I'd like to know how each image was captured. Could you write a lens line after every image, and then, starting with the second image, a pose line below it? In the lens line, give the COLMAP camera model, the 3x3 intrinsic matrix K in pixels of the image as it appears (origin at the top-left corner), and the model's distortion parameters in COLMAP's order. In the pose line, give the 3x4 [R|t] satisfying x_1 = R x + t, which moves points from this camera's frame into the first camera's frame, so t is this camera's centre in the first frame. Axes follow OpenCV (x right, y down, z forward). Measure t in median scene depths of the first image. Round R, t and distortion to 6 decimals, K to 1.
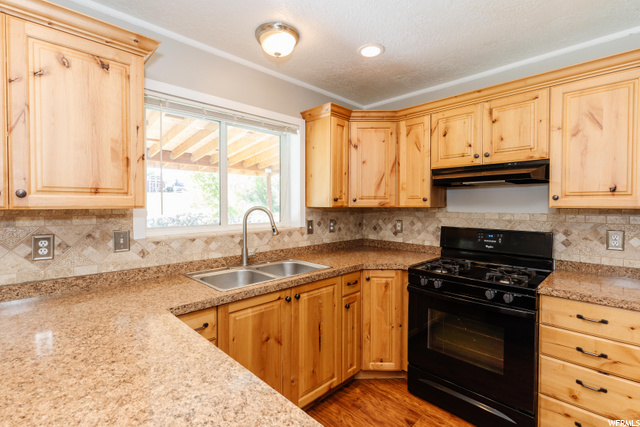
lens RADIAL K [[298.7, 0, 319.2], [0, 298.7, 210.2], [0, 0, 1]] dist [0.002026, 0.000063]
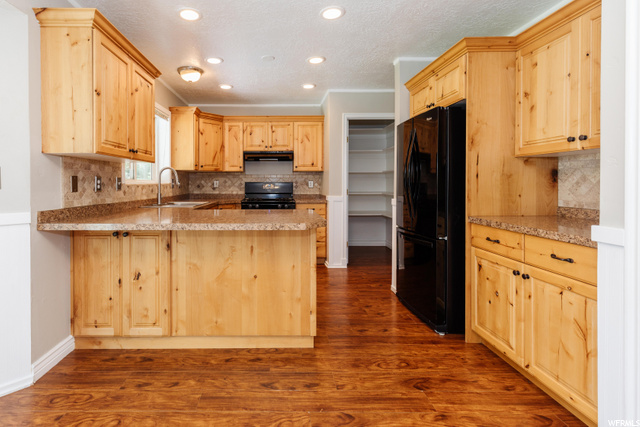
lens RADIAL K [[315.9, 0, 275.6], [0, 315.9, 186.7], [0, 0, 1]] dist [0.002534, 0.000038]
pose [[0.704885, -0.008523, 0.709270, -0.941896], [0.015203, 0.999880, -0.003094, 0.101098], [-0.709158, 0.012964, 0.704930, -0.572448]]
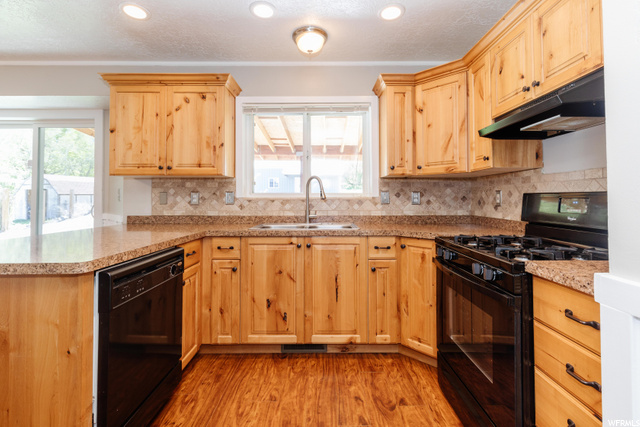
lens RADIAL K [[296.7, 0, 322.7], [0, 296.7, 194.1], [0, 0, 1]] dist [0.001092, -0.000288]
pose [[0.712202, -0.013126, -0.701852, 0.635132], [-0.011340, 0.999480, -0.030199, 0.093098], [0.701883, 0.029467, 0.711683, 0.145481]]
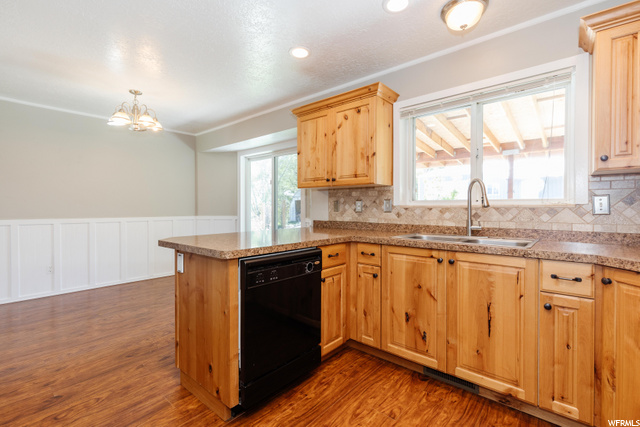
lens RADIAL K [[290.8, 0, 320.4], [0, 290.8, 212.6], [0, 0, 1]] dist [0.001830, -0.000298]
pose [[0.076215, 0.017301, -0.996941, 0.692472], [-0.018802, 0.999697, 0.015911, 0.090551], [0.996914, 0.017532, 0.076517, 0.373326]]
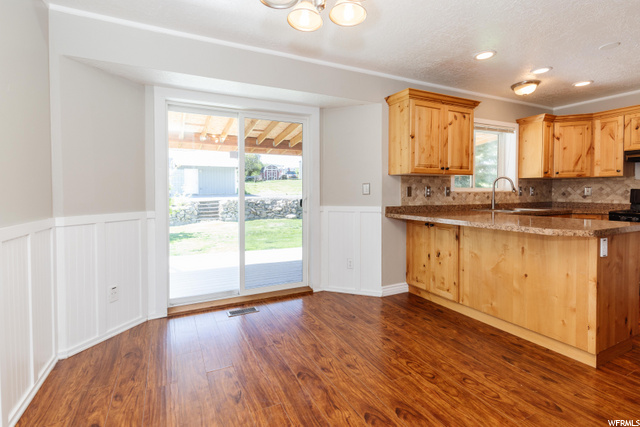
lens RADIAL K [[303.3, 0, 306.2], [0, 303.3, 198.7], [0, 0, 1]] dist [0.001840, 0.000455]
pose [[0.940317, 0.004717, -0.340267, -0.654684], [-0.002991, 0.999980, 0.005598, 0.108696], [0.340286, -0.004246, 0.940312, -1.068151]]
